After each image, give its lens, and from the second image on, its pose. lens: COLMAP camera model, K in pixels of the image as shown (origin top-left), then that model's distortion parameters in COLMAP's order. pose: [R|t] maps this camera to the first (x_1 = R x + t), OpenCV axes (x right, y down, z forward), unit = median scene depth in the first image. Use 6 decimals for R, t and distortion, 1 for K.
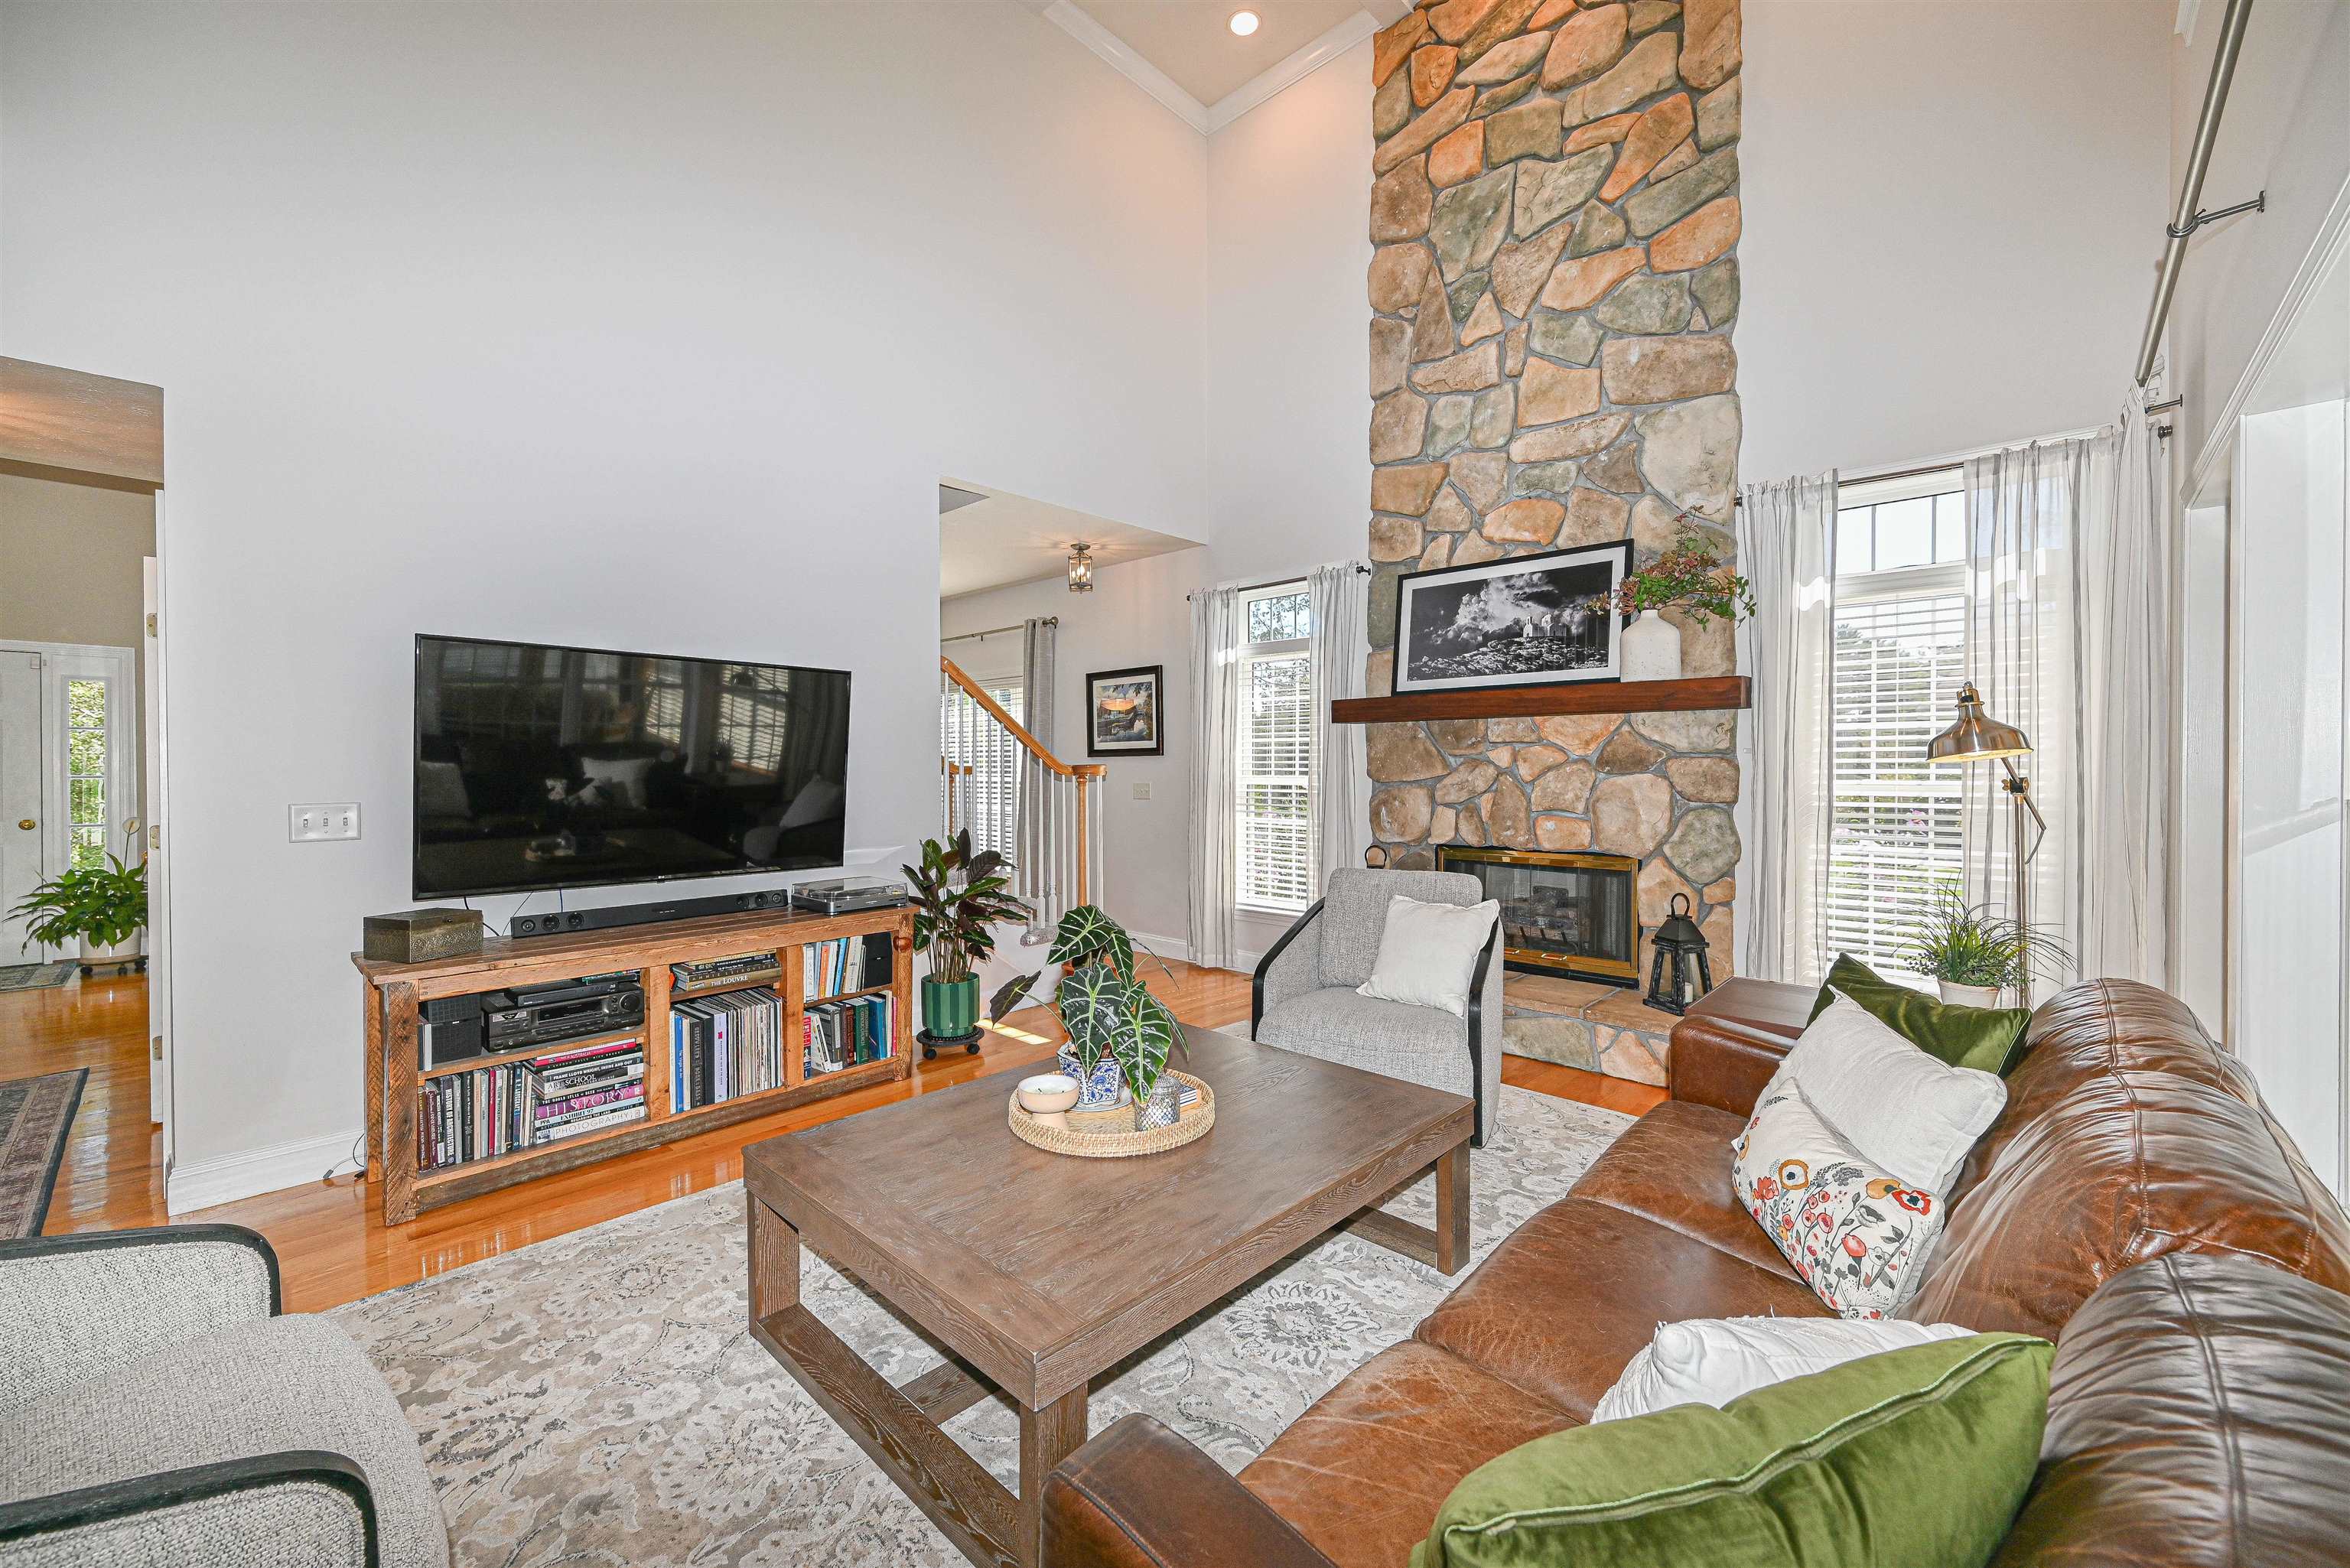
lens RADIAL K [[922.1, 0, 1172.4], [0, 922.1, 778.2], [0, 0, 1]] dist [-0.001332, -0.000111]
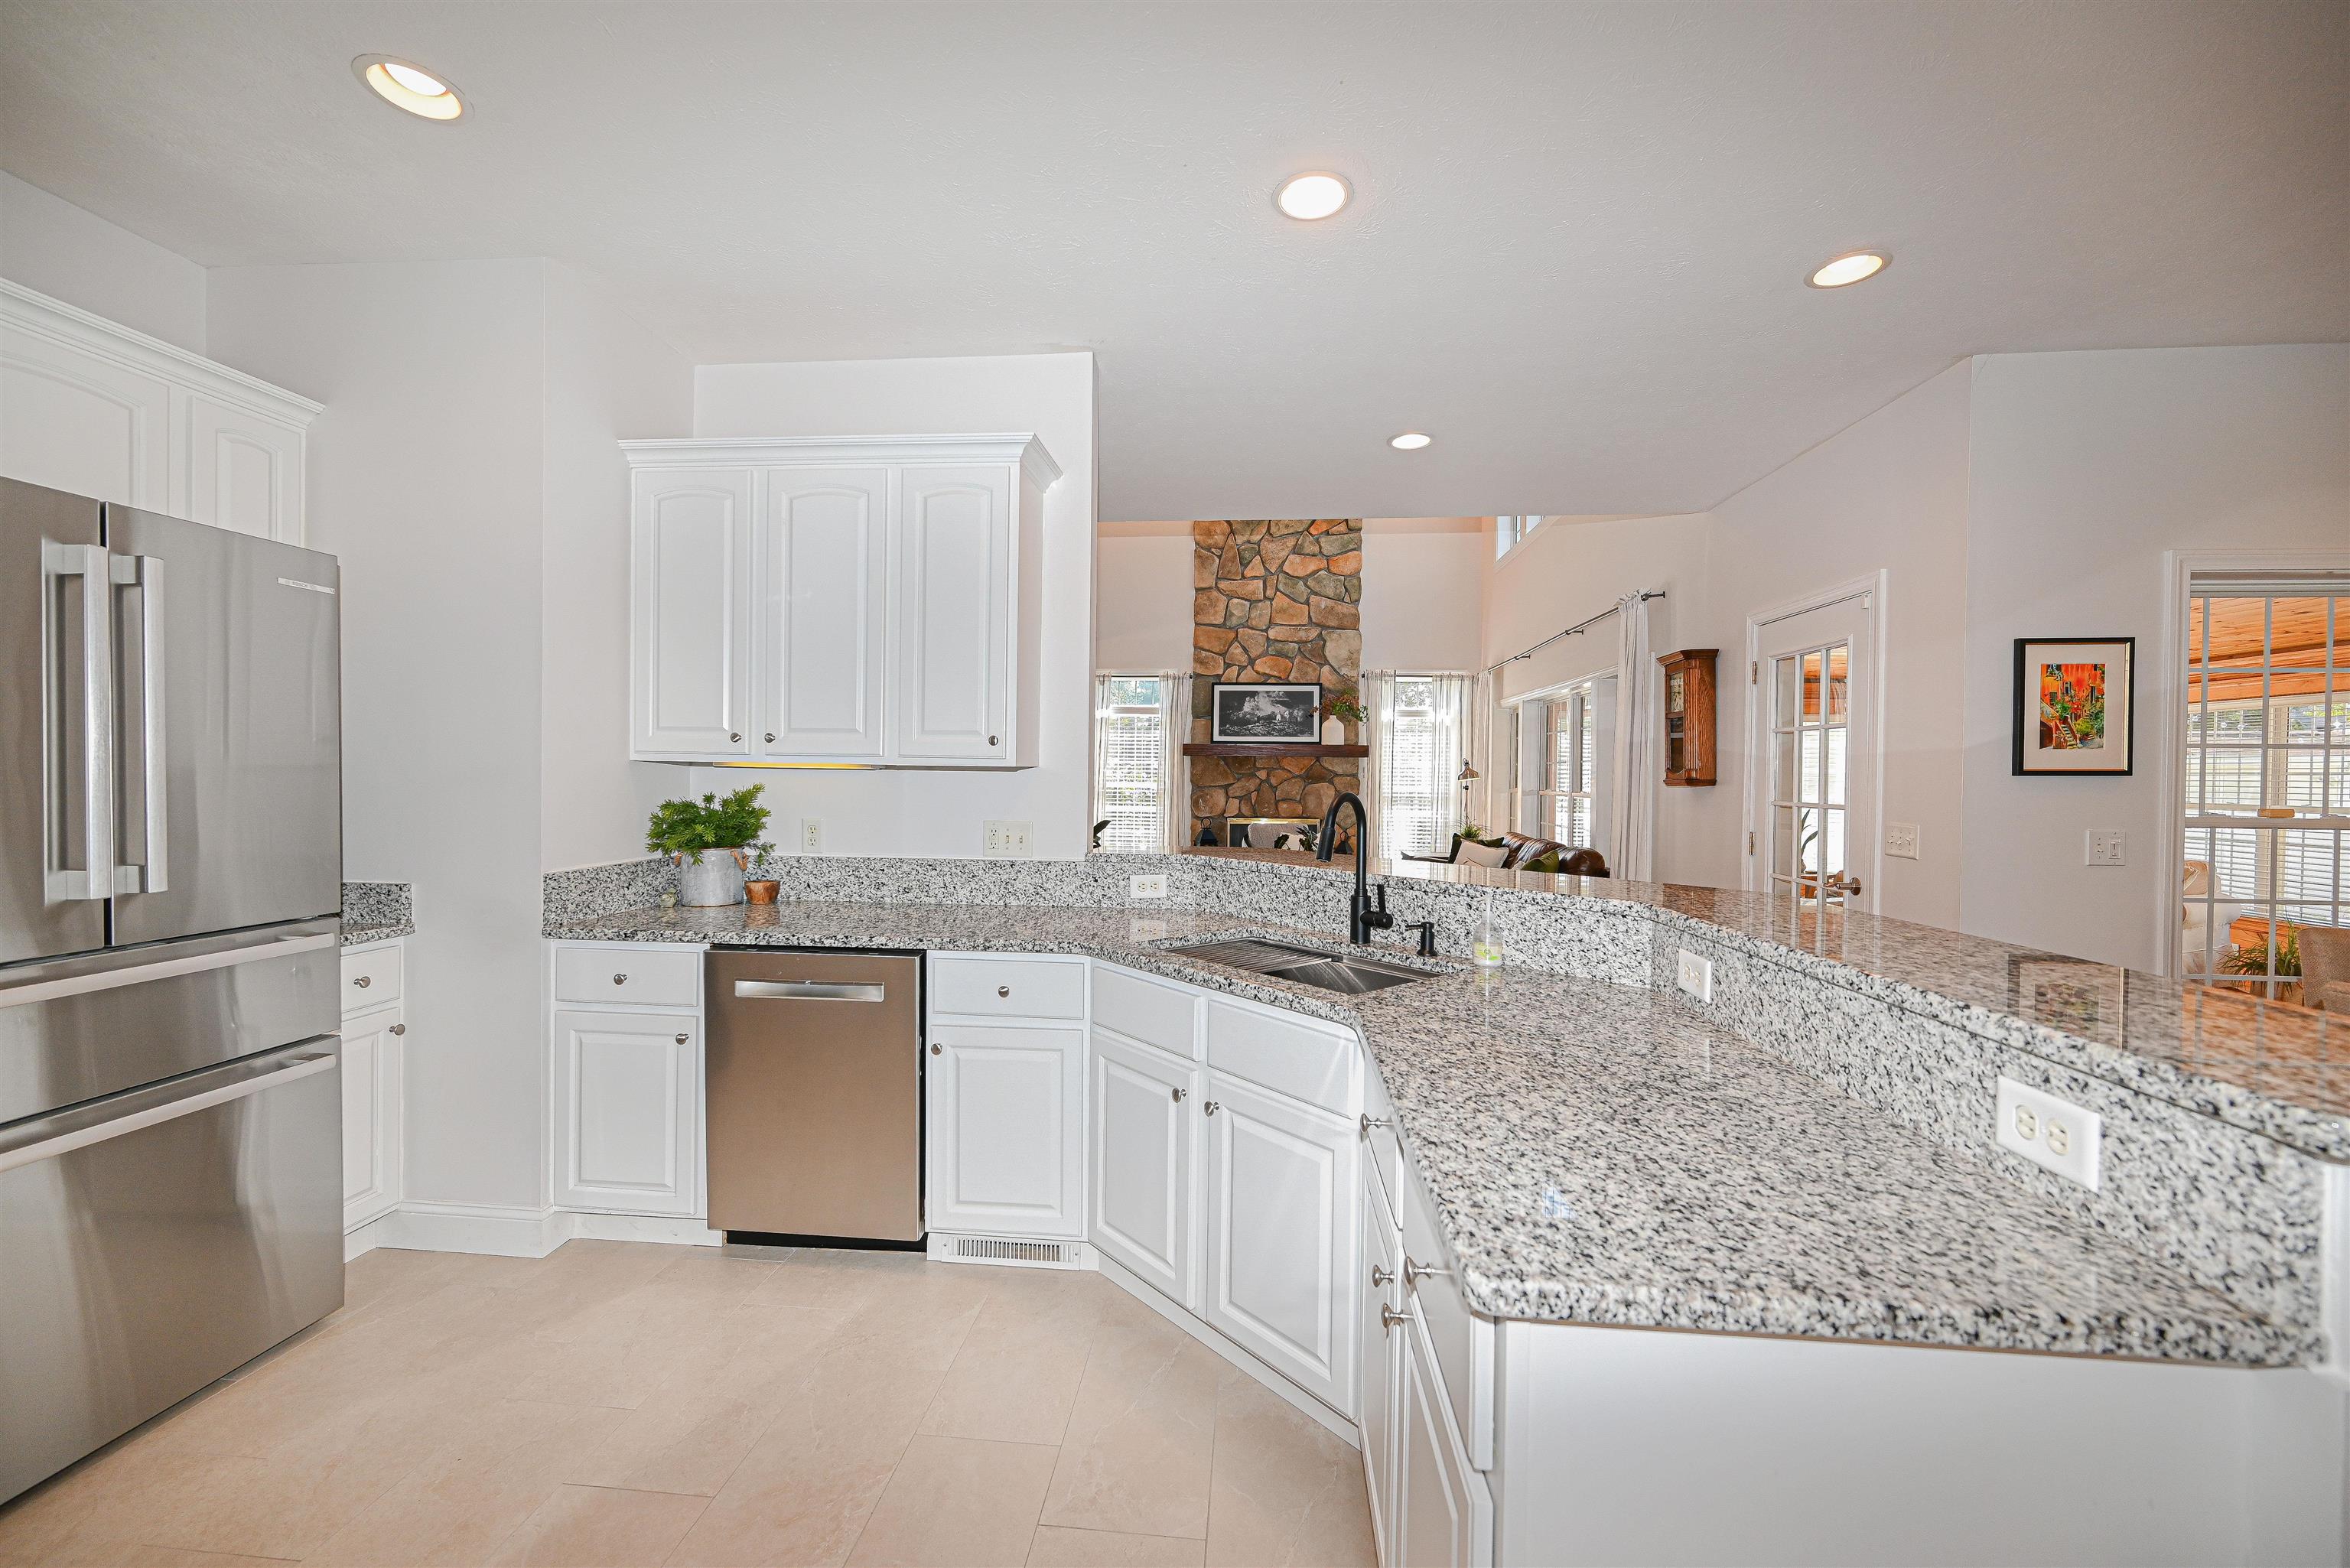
lens RADIAL K [[923.5, 0, 1165.6], [0, 923.5, 785.0], [0, 0, 1]] dist [0.002983, 0.000046]
pose [[0.788164, 0.004544, 0.615448, -1.152884], [-0.006726, 0.999977, 0.001230, 0.000289], [-0.615428, -0.005109, 0.788176, -0.559345]]
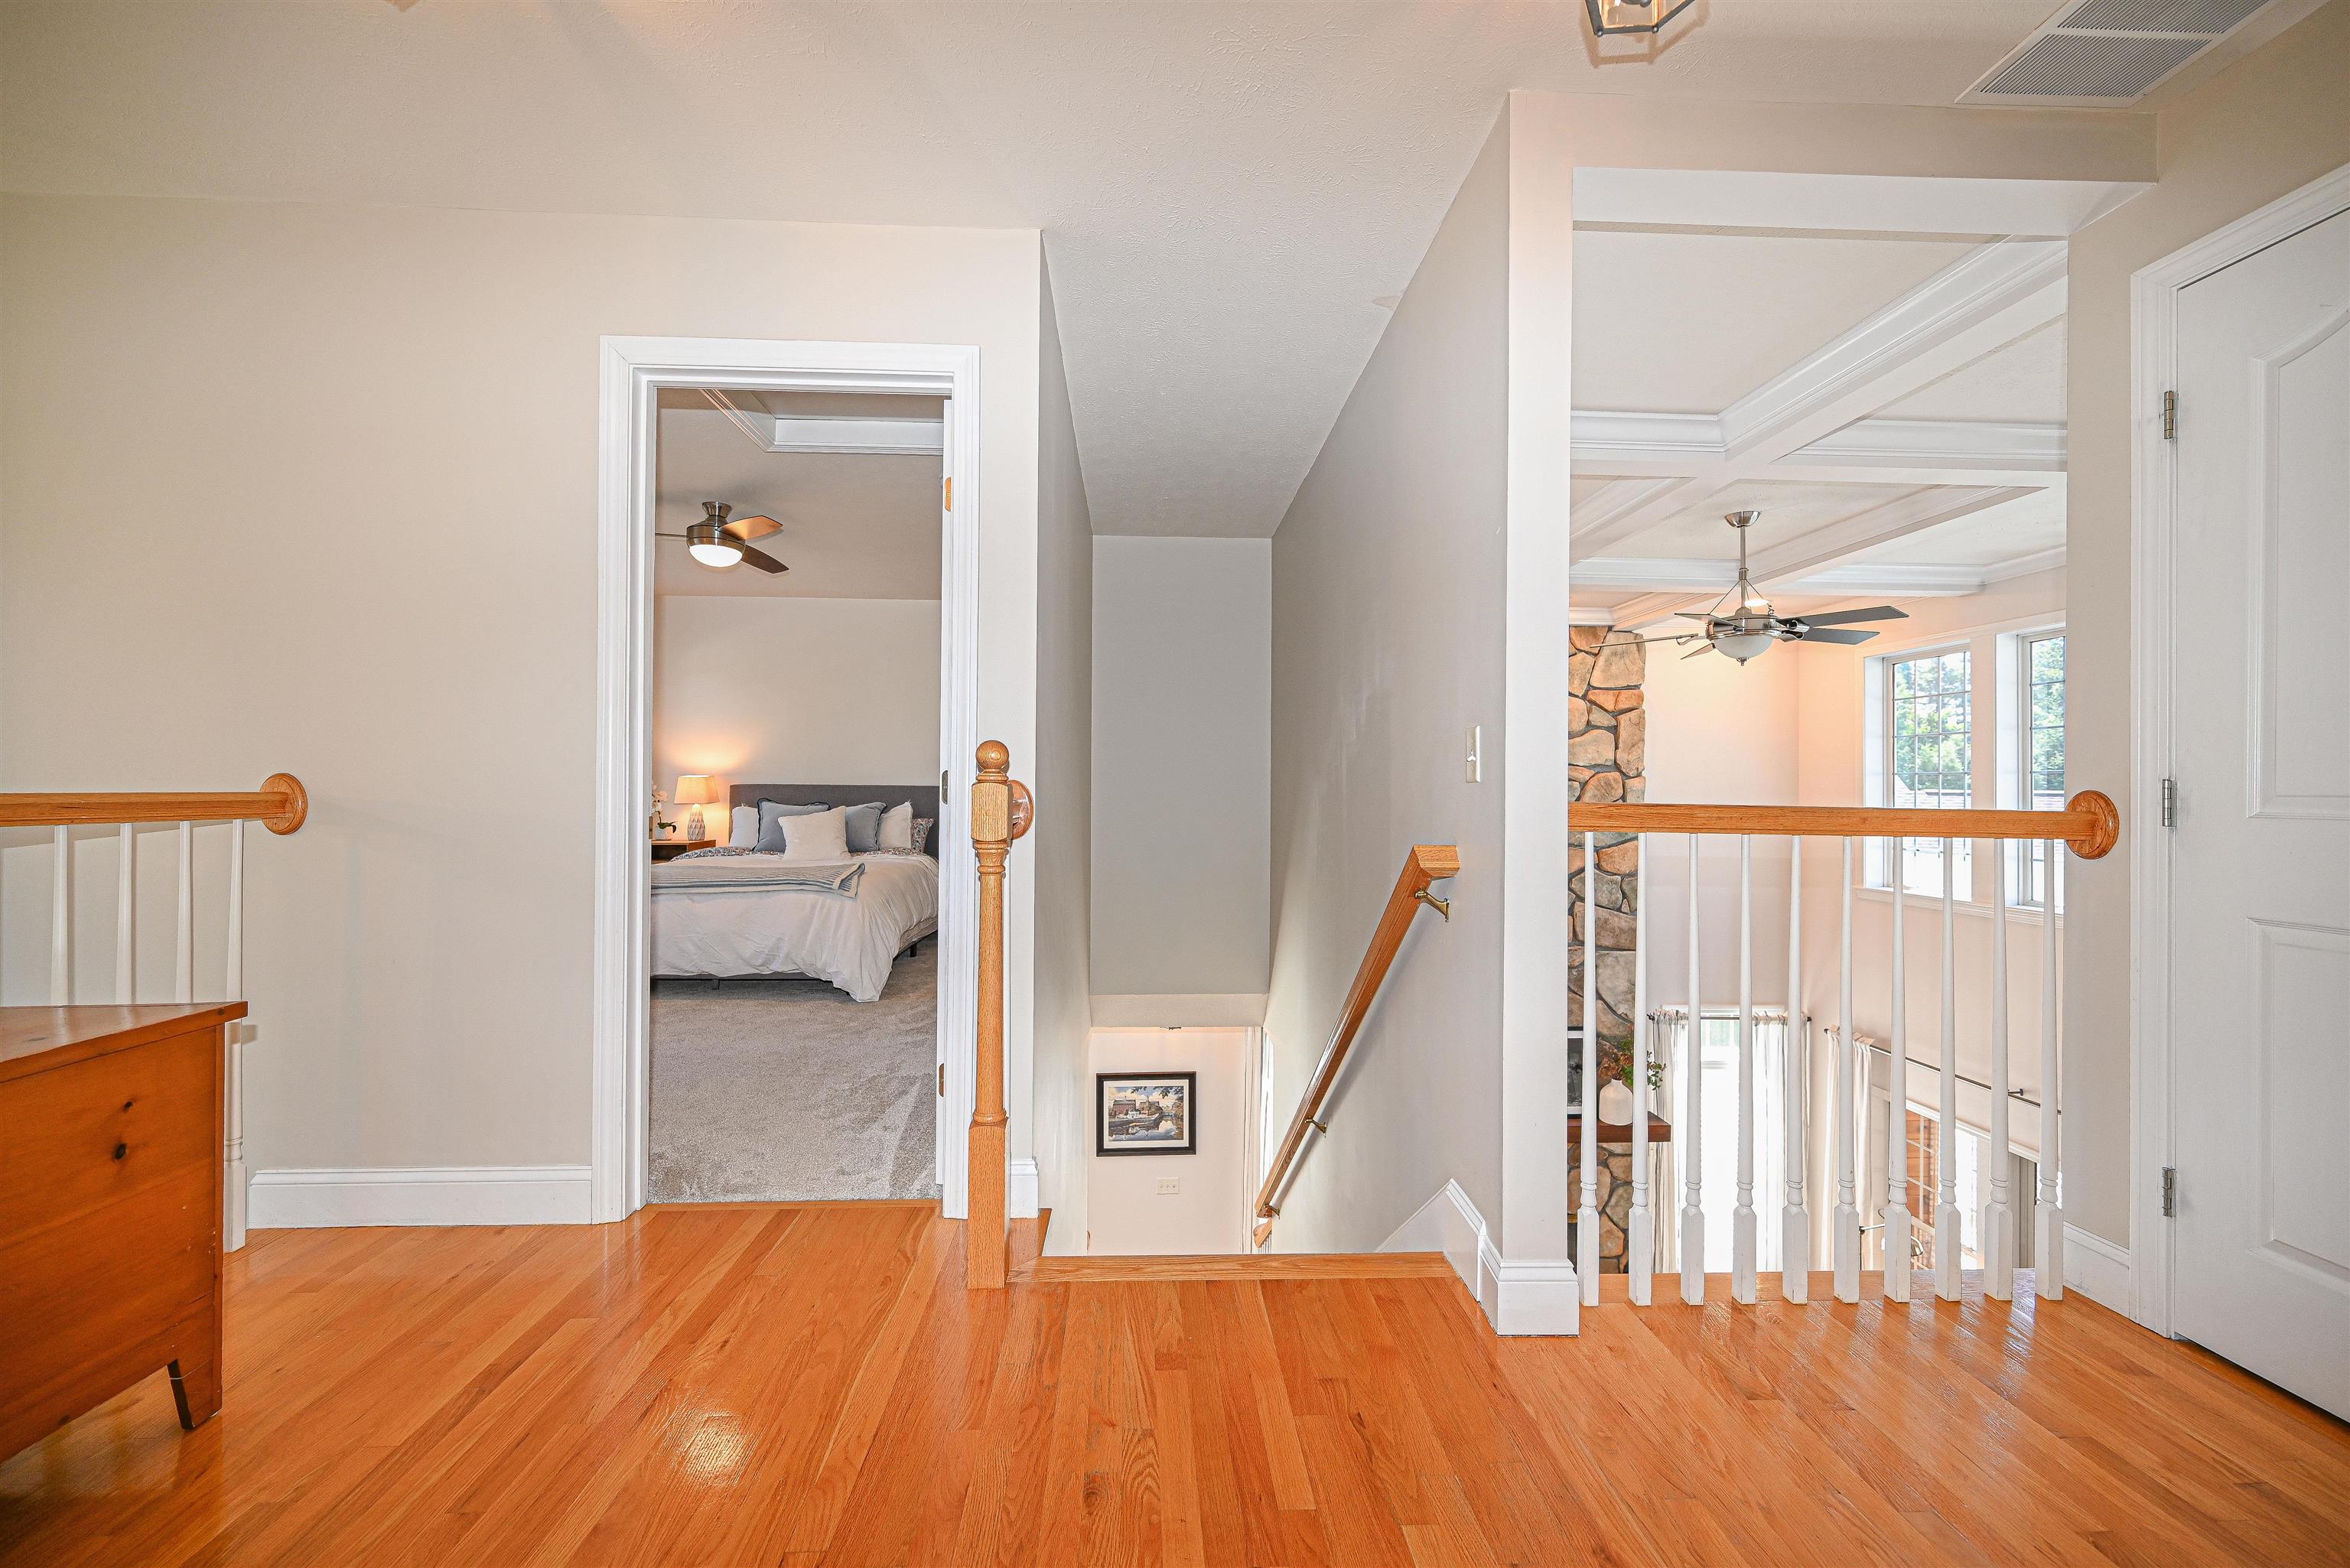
lens RADIAL K [[933.1, 0, 1175.0], [0, 933.1, 784.0], [0, 0, 1]] dist [0.001966, 0.000076]
pose [[0.696186, 0.009019, 0.717805, -1.136773], [-0.001764, 0.999940, -0.010852, -0.620511], [-0.717859, 0.006289, 0.696160, 0.331622]]
